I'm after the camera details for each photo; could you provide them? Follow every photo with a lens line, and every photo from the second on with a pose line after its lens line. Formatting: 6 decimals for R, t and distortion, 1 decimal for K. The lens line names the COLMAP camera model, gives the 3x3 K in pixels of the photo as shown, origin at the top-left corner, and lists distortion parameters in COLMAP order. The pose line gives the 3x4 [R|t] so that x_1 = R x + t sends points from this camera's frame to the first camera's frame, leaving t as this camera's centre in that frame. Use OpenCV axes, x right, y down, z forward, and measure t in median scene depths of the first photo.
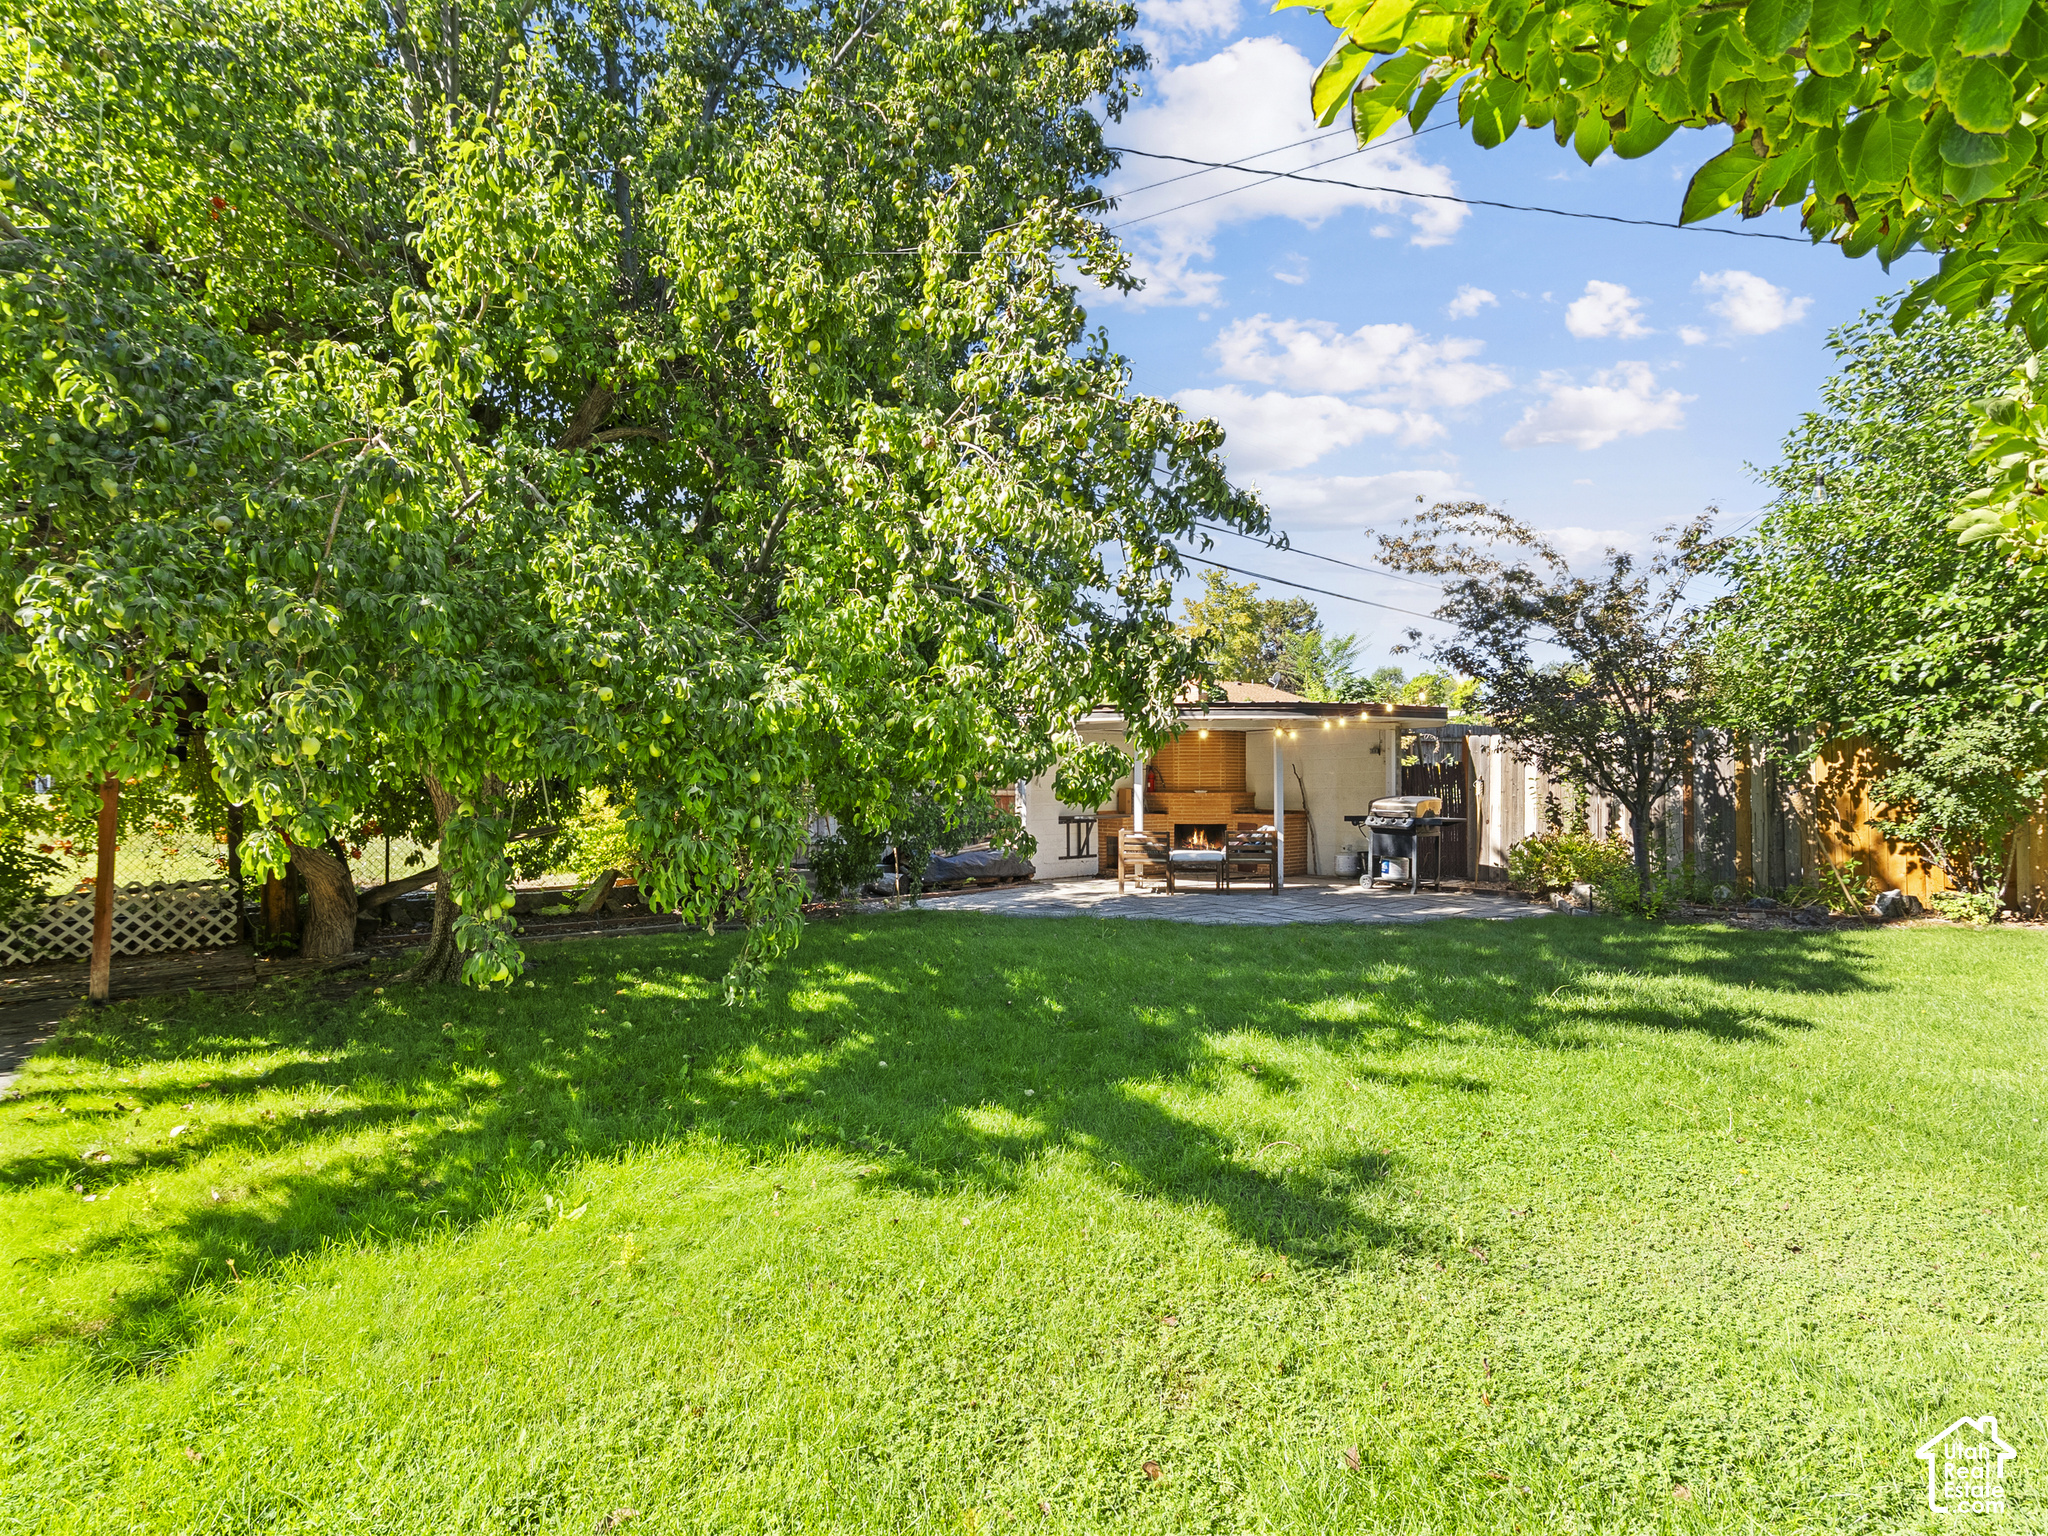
lens RADIAL K [[1048.5, 0, 1021.3], [0, 1048.5, 771.4], [0, 0, 1]] dist [-0.001857, 0.000338]
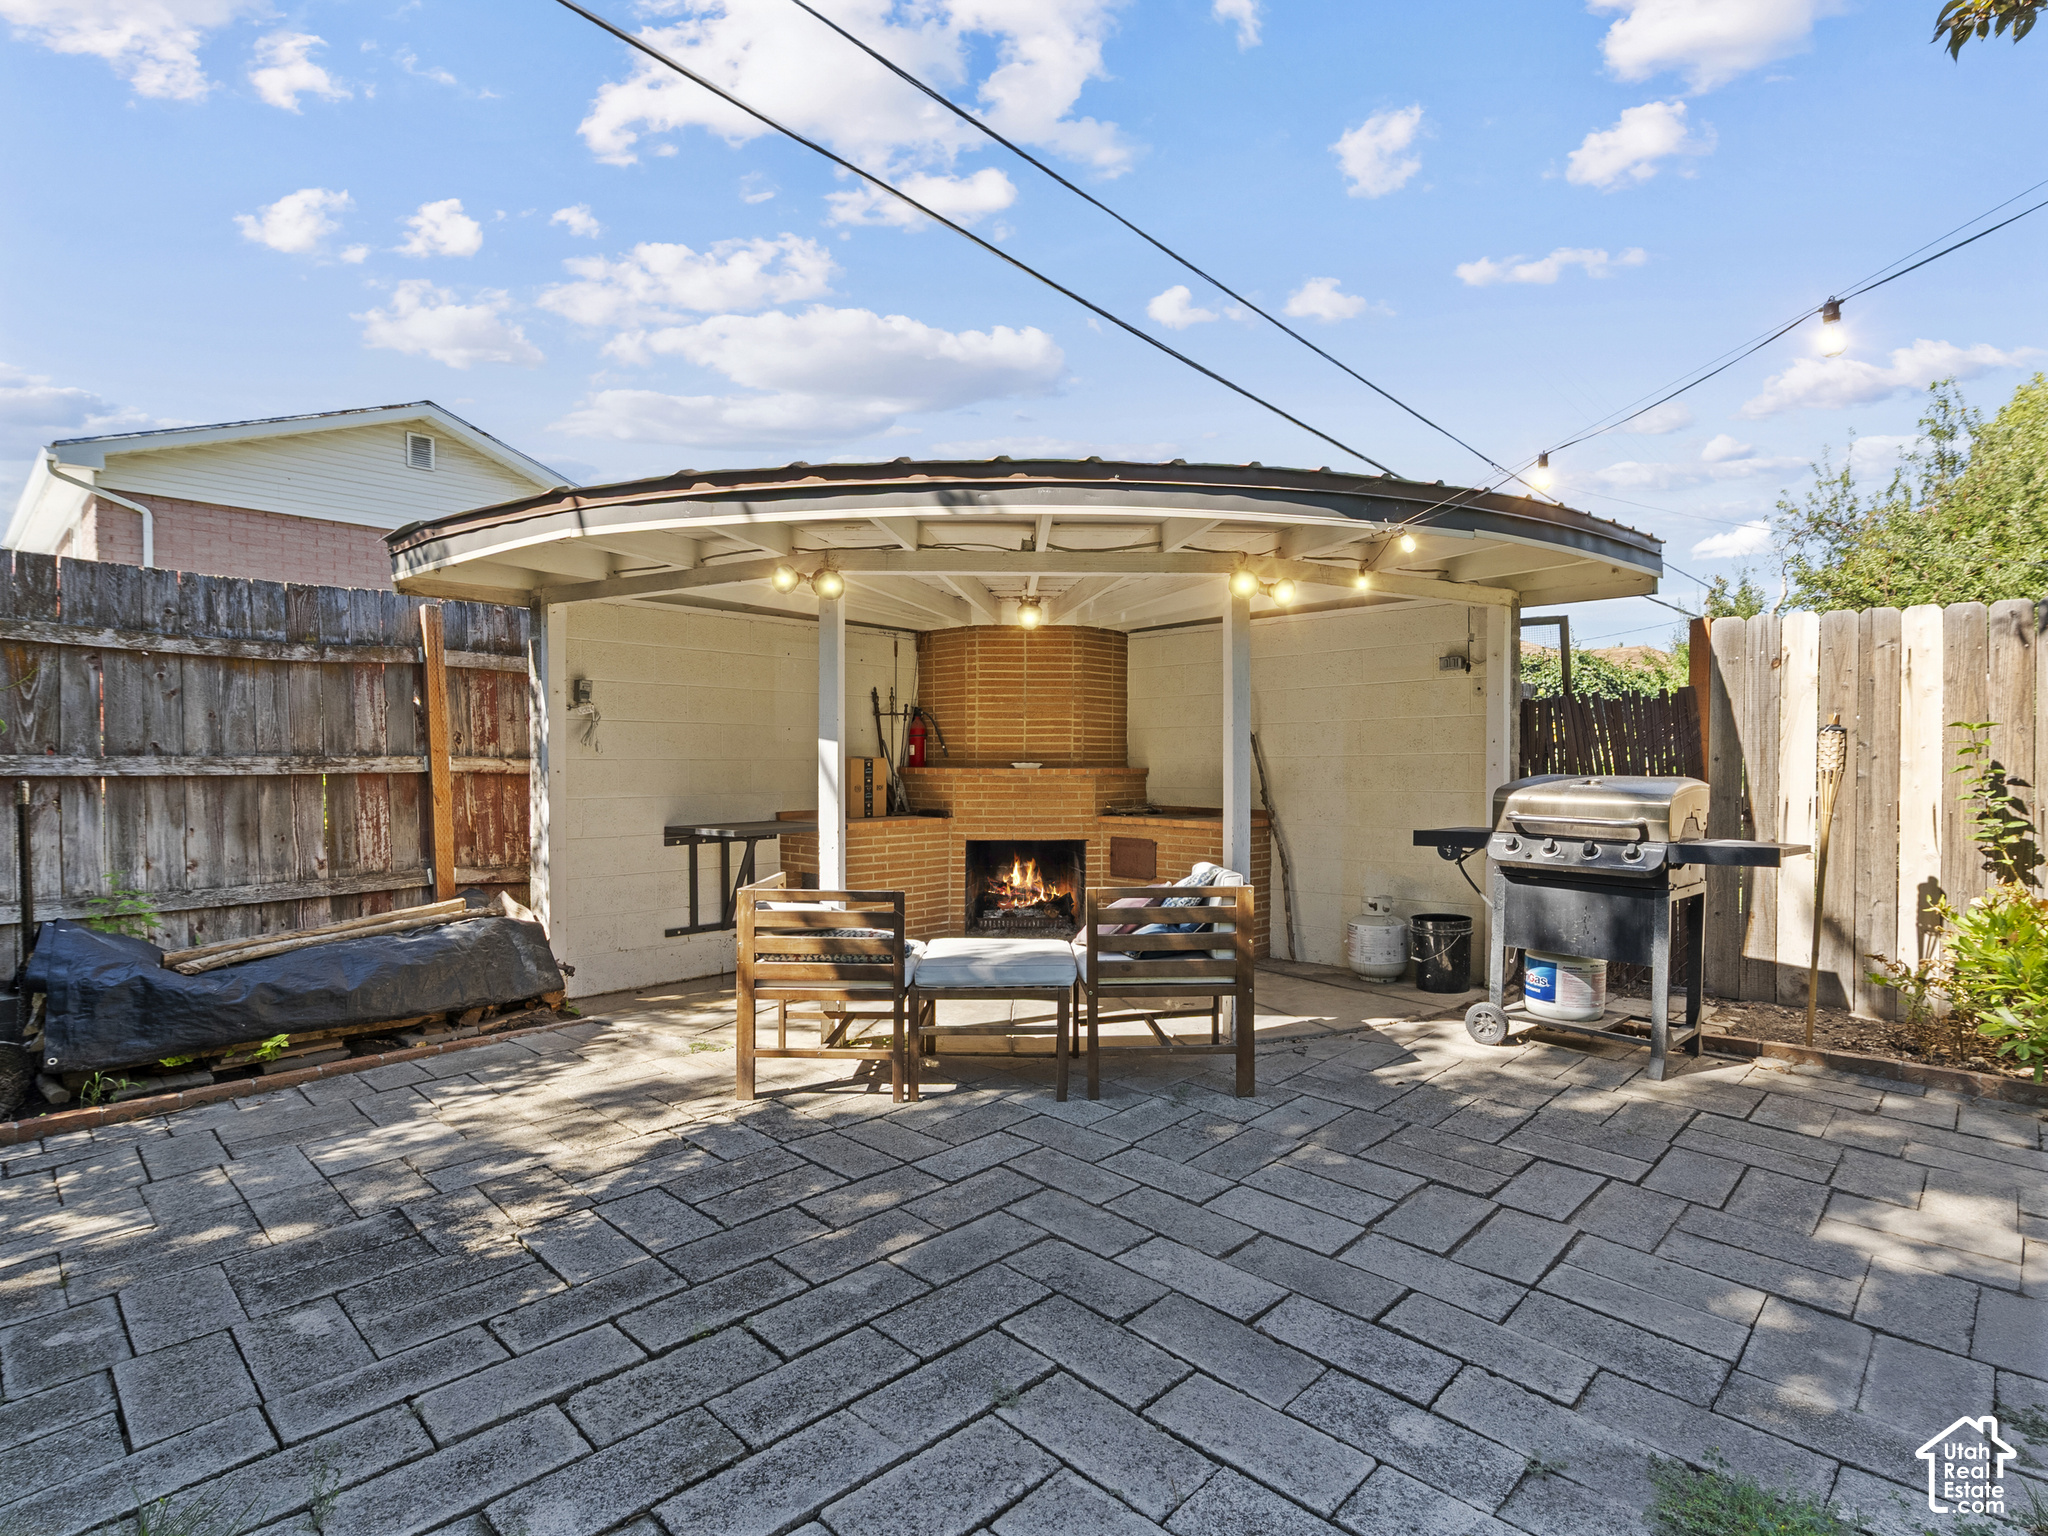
lens RADIAL K [[1048.5, 0, 1024.6], [0, 1048.5, 769.1], [0, 0, 1]] dist [-0.001857, 0.000338]
pose [[0.989364, 0.003881, 0.145410, 0.120894], [-0.005876, 0.999894, 0.013295, 0.017120], [-0.145343, -0.014008, 0.989282, 0.646643]]
